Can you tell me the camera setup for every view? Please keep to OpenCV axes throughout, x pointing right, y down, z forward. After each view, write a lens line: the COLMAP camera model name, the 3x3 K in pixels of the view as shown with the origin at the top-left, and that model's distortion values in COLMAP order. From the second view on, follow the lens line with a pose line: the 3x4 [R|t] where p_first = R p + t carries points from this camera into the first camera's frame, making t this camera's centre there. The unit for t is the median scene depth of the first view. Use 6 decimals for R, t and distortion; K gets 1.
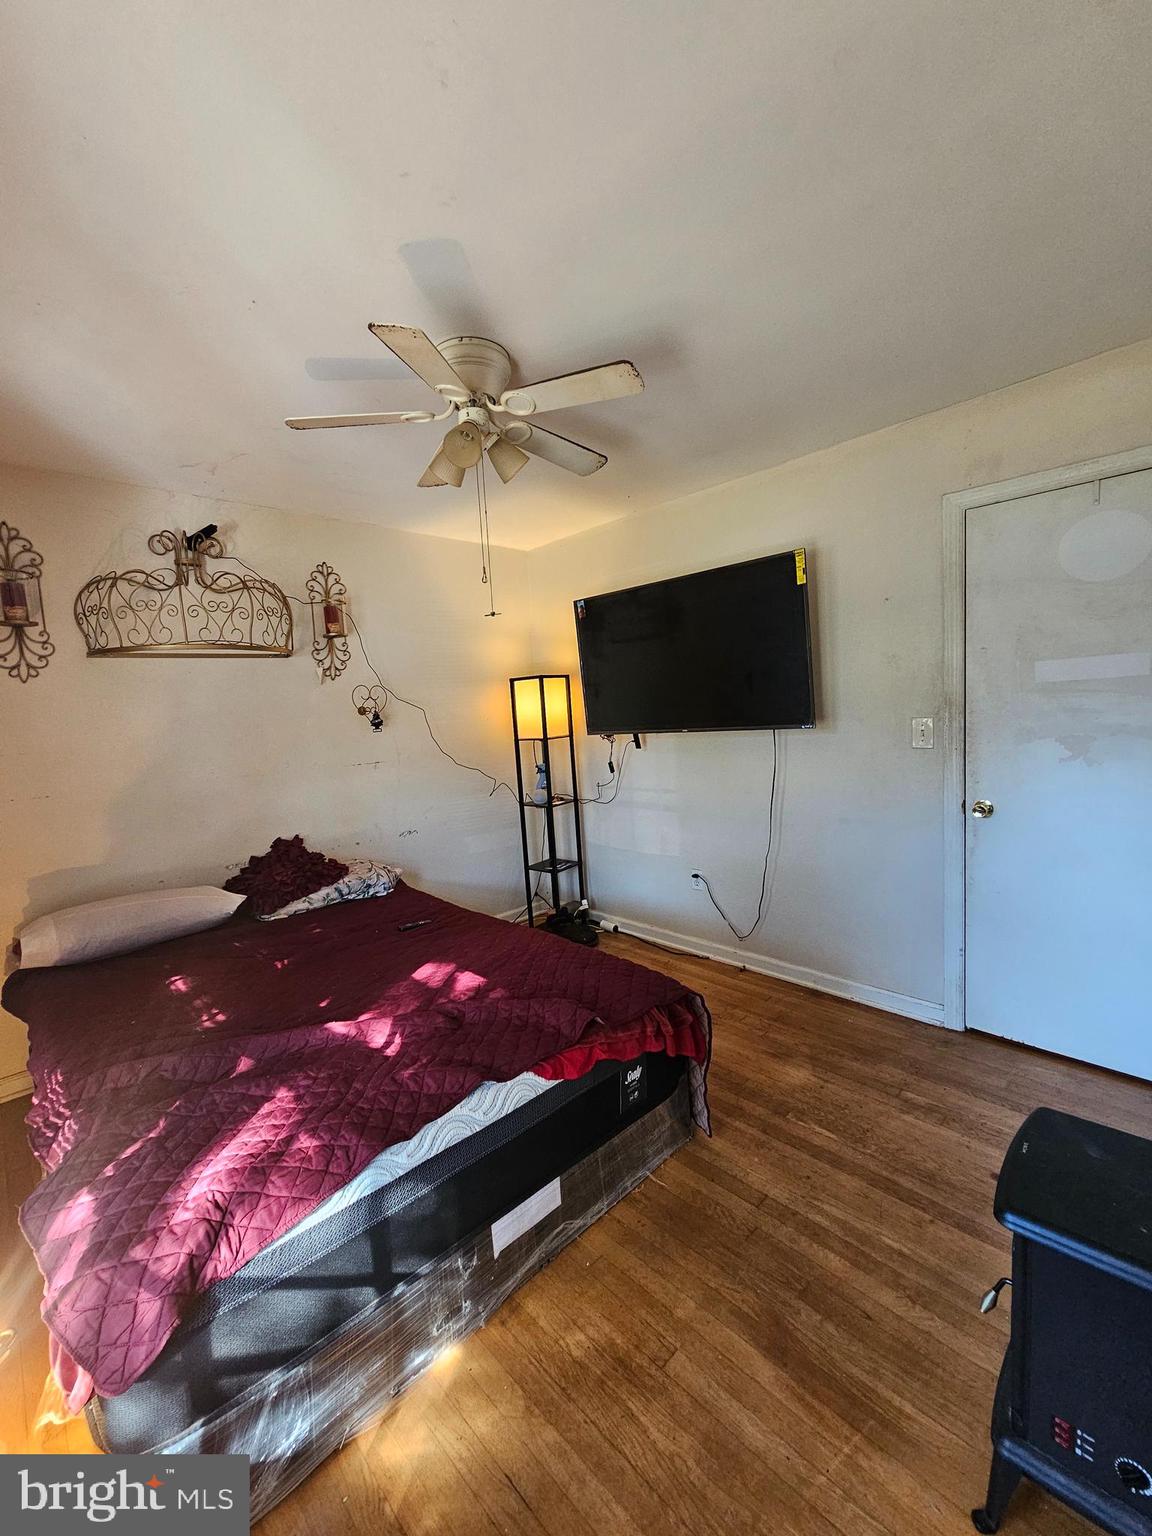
lens RADIAL K [[626.8, 0, 566.5], [0, 626.8, 765.7], [0, 0, 1]] dist [-0.001230, 0.000349]
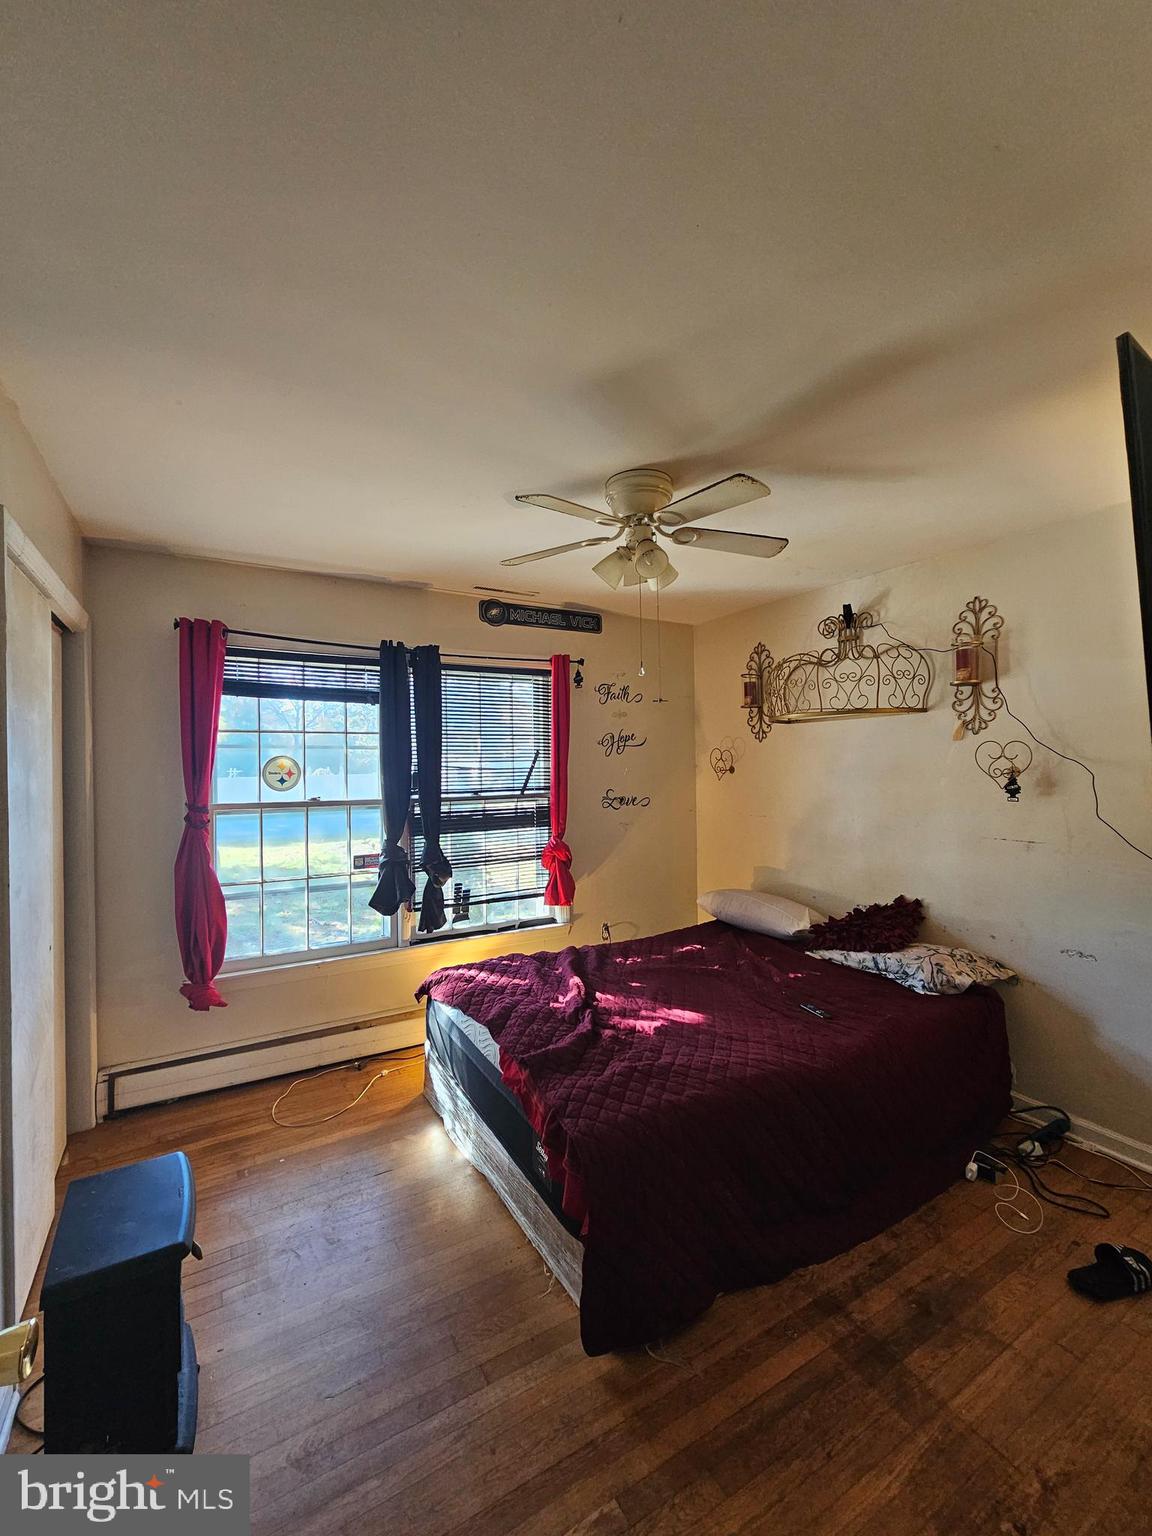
lens RADIAL K [[629.3, 0, 564.5], [0, 629.3, 767.5], [0, 0, 1]] dist [-0.002238, 0.000062]
pose [[-0.230739, 0.065988, -0.970775, 0.675946], [-0.068994, 0.994077, 0.083971, -0.145545], [0.970566, 0.086353, -0.224820, 0.767024]]
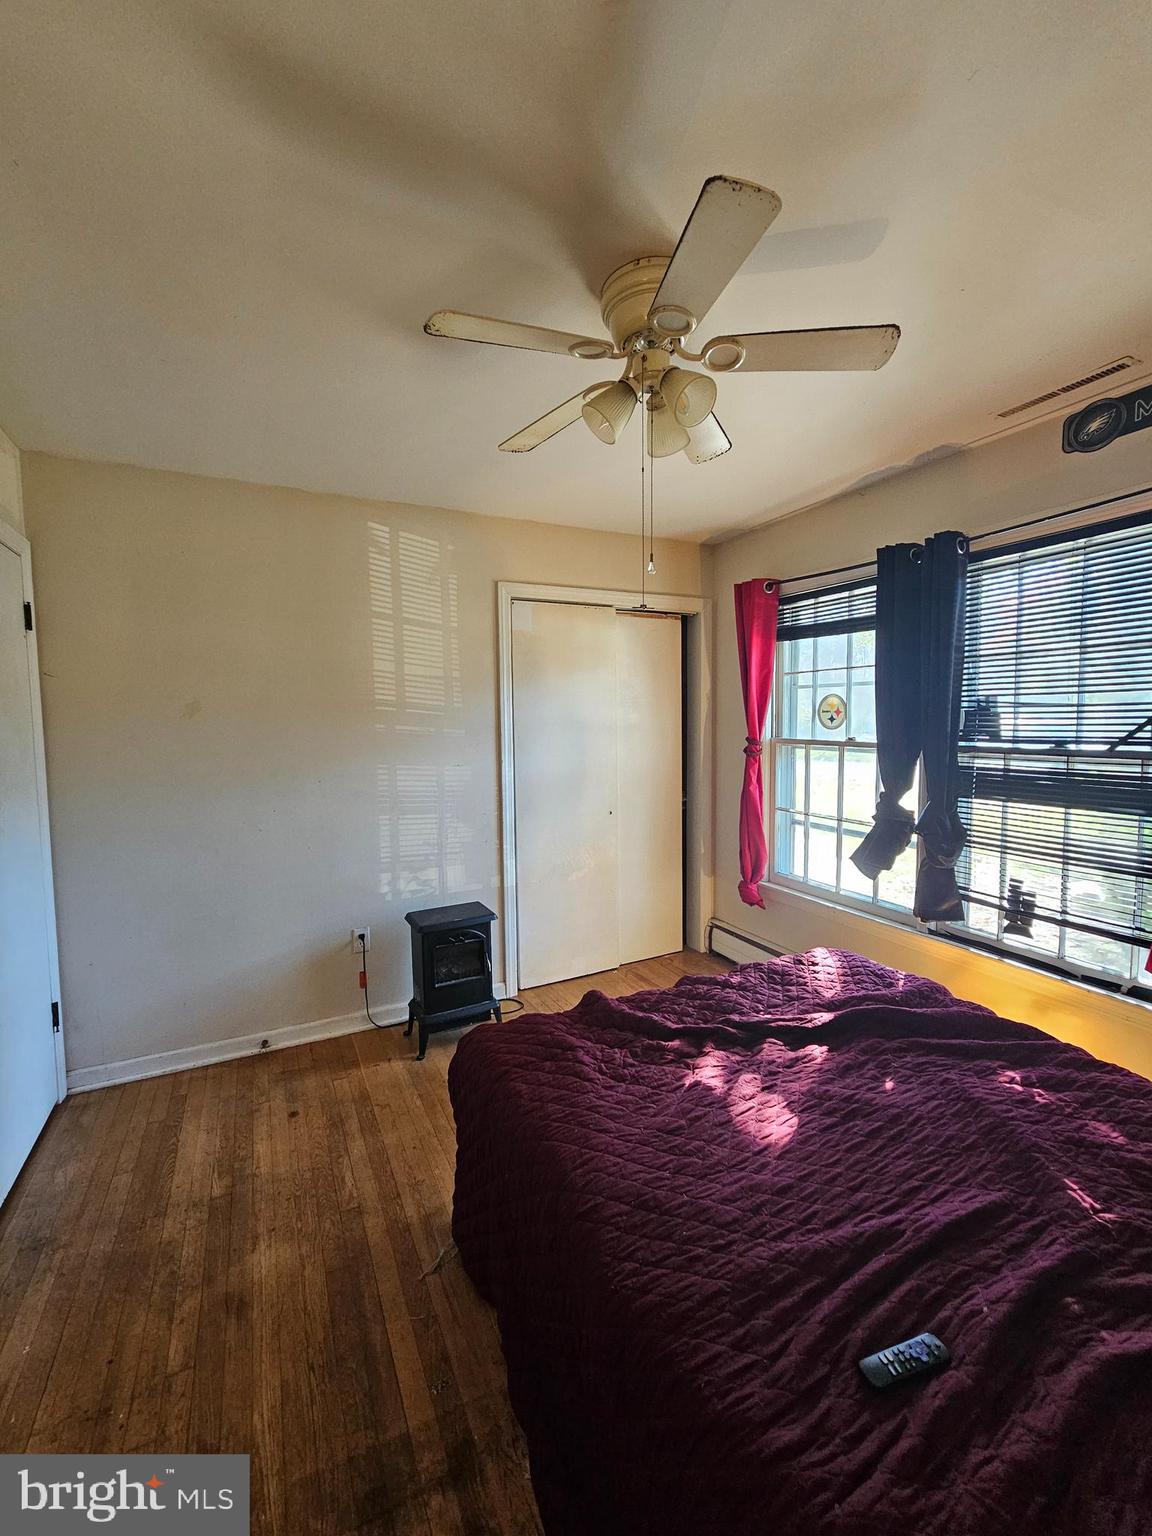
lens RADIAL K [[629.3, 0, 564.5], [0, 629.3, 767.5], [0, 0, 1]] dist [-0.002238, 0.000062]
pose [[-0.953535, 0.046210, 0.297718, -0.170887], [0.095216, 0.983742, 0.152269, -0.123962], [-0.285841, 0.173541, -0.942432, 1.235373]]
